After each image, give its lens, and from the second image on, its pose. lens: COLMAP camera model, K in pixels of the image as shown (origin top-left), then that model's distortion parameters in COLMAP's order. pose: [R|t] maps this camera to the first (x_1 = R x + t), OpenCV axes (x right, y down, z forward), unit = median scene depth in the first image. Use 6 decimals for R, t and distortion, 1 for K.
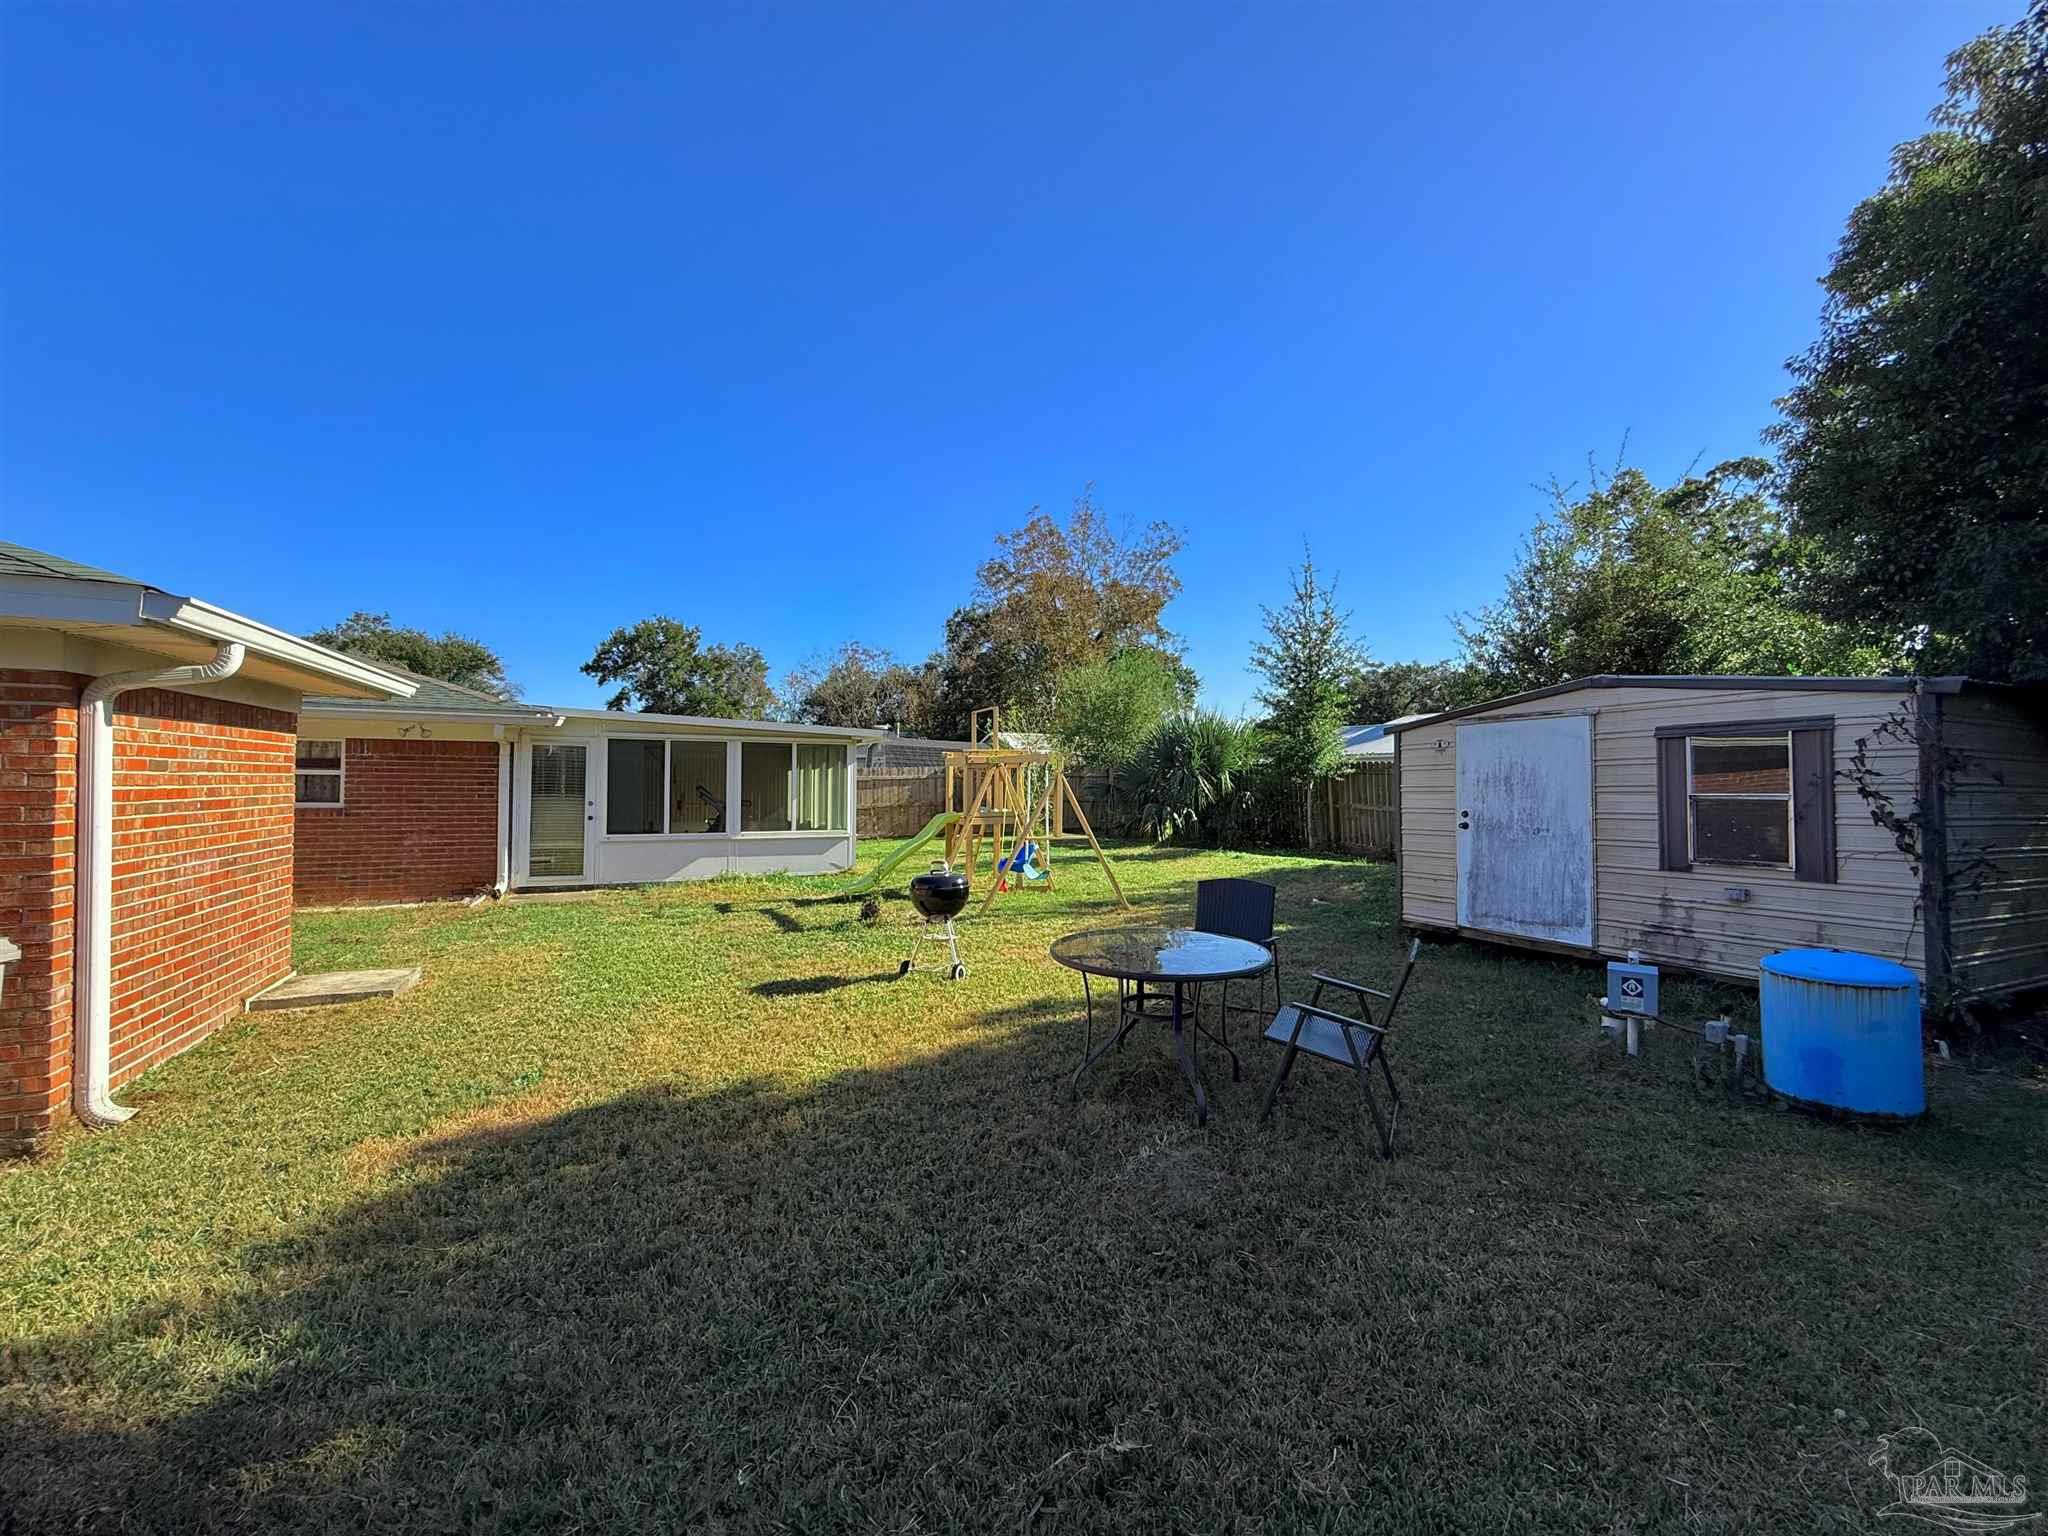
lens RADIAL K [[819.8, 0, 1015.4], [0, 819.8, 765.4], [0, 0, 1]] dist [0.000315, 0.000361]
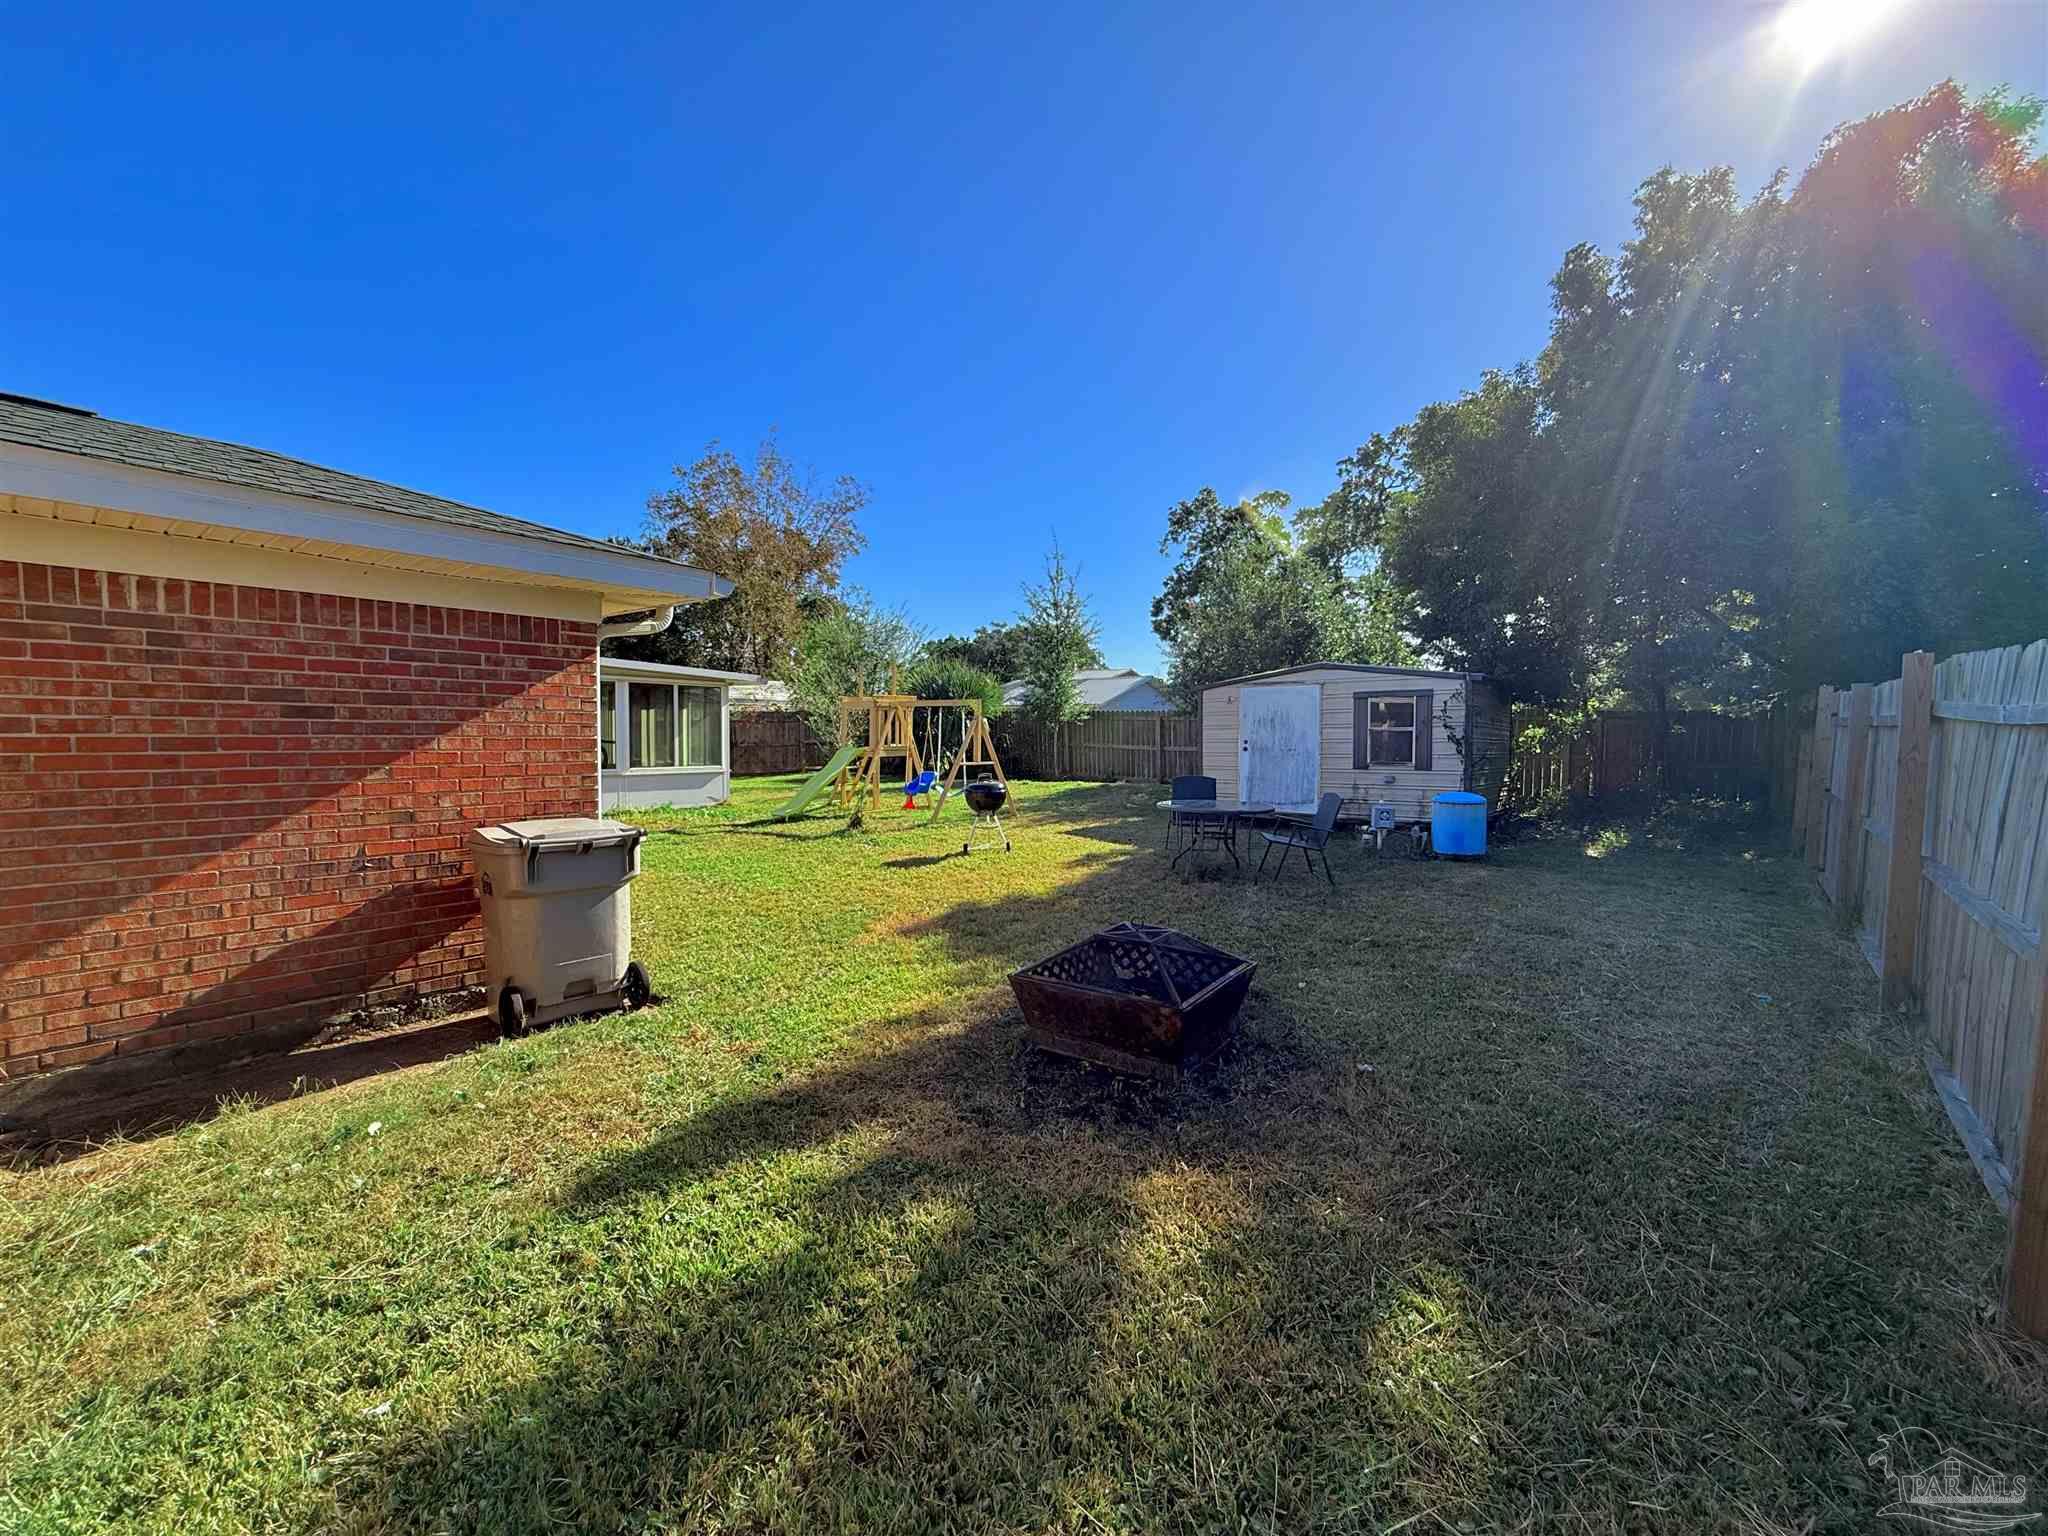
lens RADIAL K [[819.8, 0, 1017.3], [0, 819.8, 768.7], [0, 0, 1]] dist [0.000315, 0.000361]
pose [[0.894519, -0.017007, 0.446706, -0.680538], [-0.012881, 0.997880, 0.063786, 0.016242], [-0.446844, -0.062811, 0.892404, -0.301679]]
